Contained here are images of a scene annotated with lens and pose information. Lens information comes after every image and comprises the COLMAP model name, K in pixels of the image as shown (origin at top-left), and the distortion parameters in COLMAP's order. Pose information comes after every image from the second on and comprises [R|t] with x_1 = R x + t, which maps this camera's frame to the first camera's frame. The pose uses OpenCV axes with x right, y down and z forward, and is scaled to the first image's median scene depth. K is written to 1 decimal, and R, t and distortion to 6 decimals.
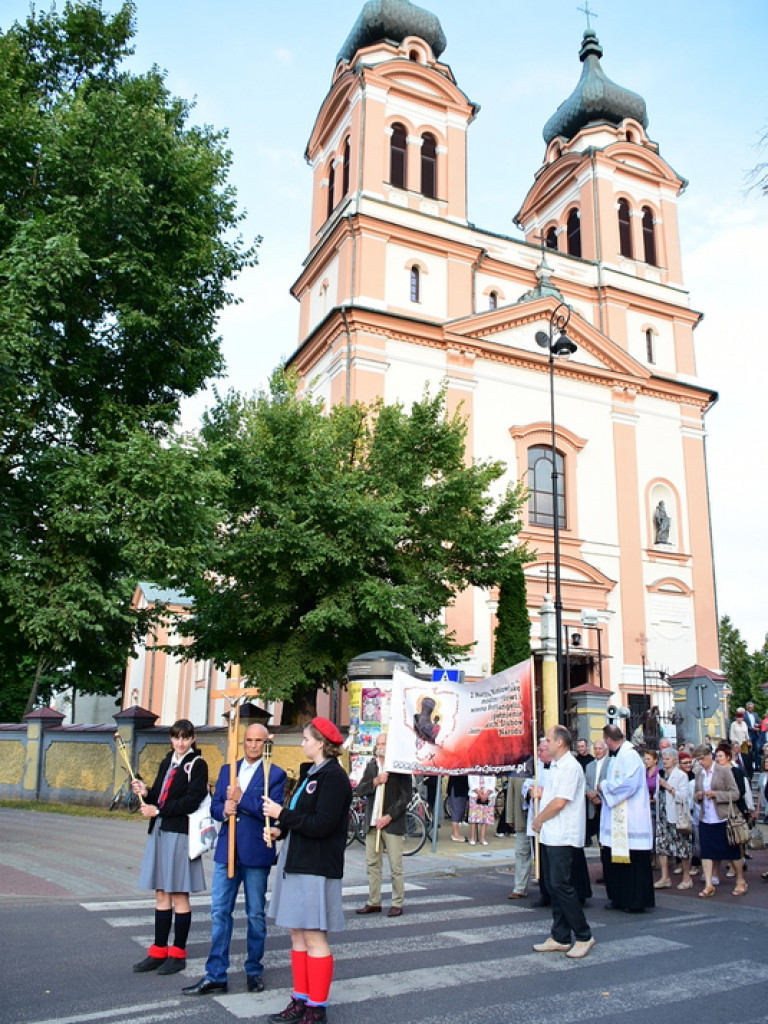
lens RADIAL K [[906.3, 0, 384.0], [0, 906.3, 512.0], [0, 0, 1]] dist [0.000757, -0.043767]
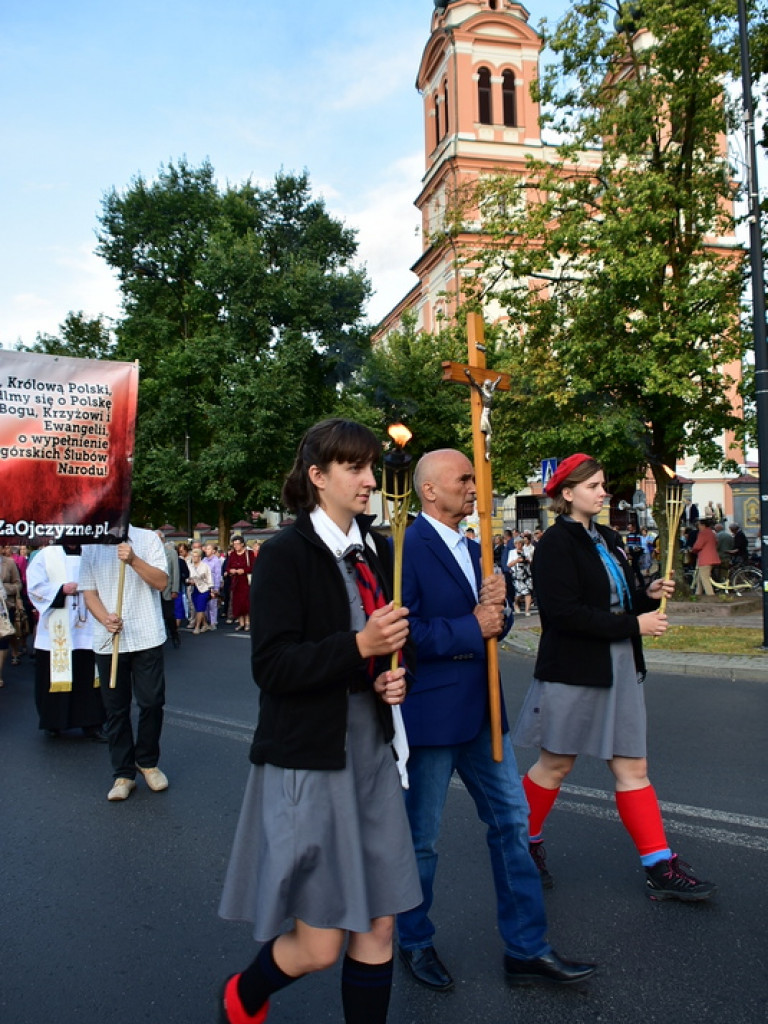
lens RADIAL K [[874.6, 0, 384.0], [0, 874.6, 512.0], [0, 0, 1]] dist [-0.029890, -0.030890]
pose [[0.980589, -0.053399, -0.188666, 0.087058], [0.096044, 0.969674, 0.224741, -0.115600], [0.170943, -0.238498, 0.955980, -0.418972]]
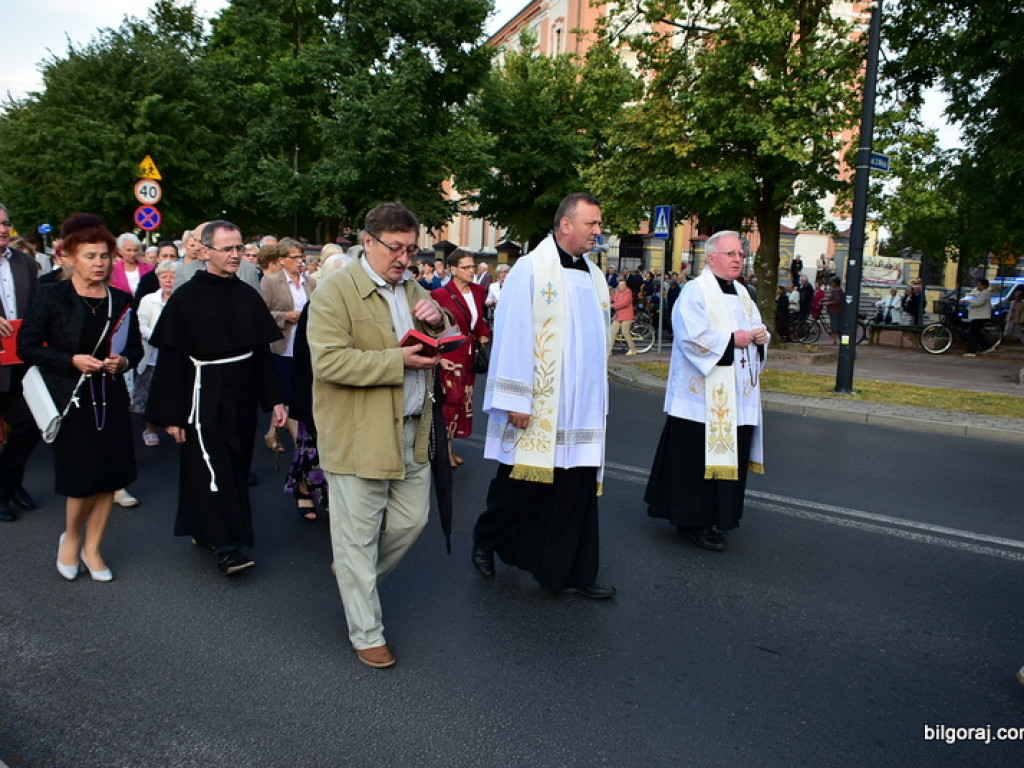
lens RADIAL K [[906.3, 0, 518.1], [0, 906.3, 385.2], [0, 0, 1]] dist [0.000757, -0.043767]
pose [[0.989327, 0.043872, -0.138952, 0.081909], [0.012501, 0.924526, 0.380914, -0.131111], [0.145176, -0.378585, 0.914110, -0.465961]]
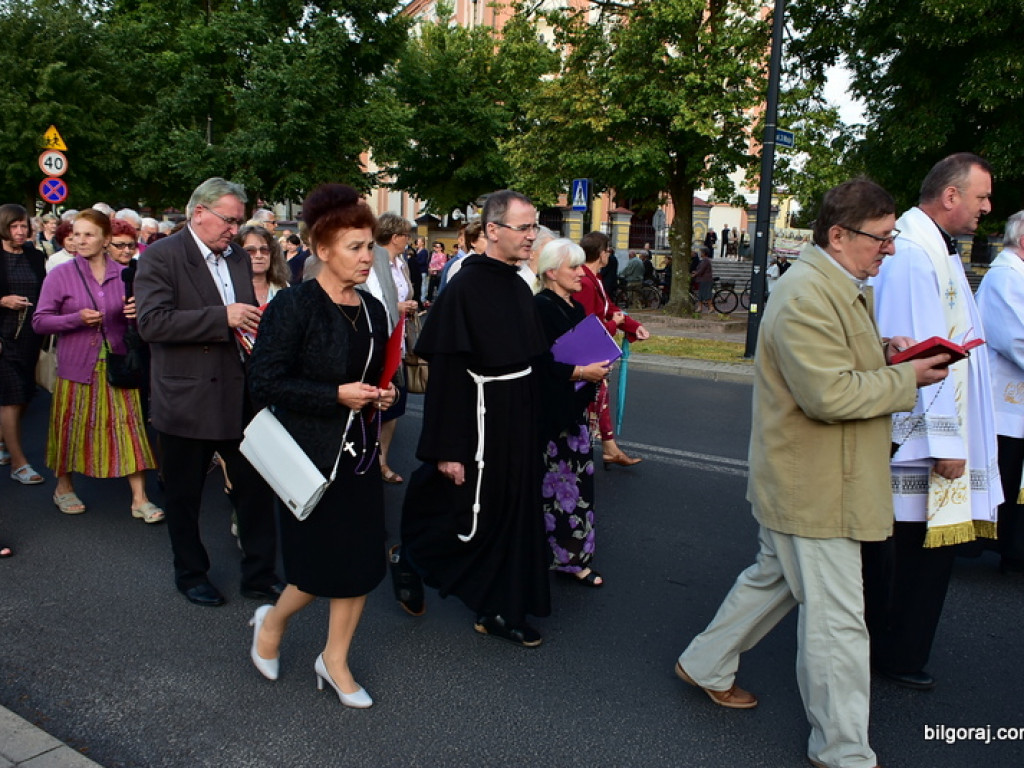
lens RADIAL K [[906.3, 0, 518.1], [0, 906.3, 385.2], [0, 0, 1]] dist [0.000757, -0.043767]
pose [[0.998166, 0.031217, -0.051871, 0.082074], [-0.007331, 0.912828, 0.408278, -0.133397], [0.060095, -0.407148, 0.911383, -0.474535]]
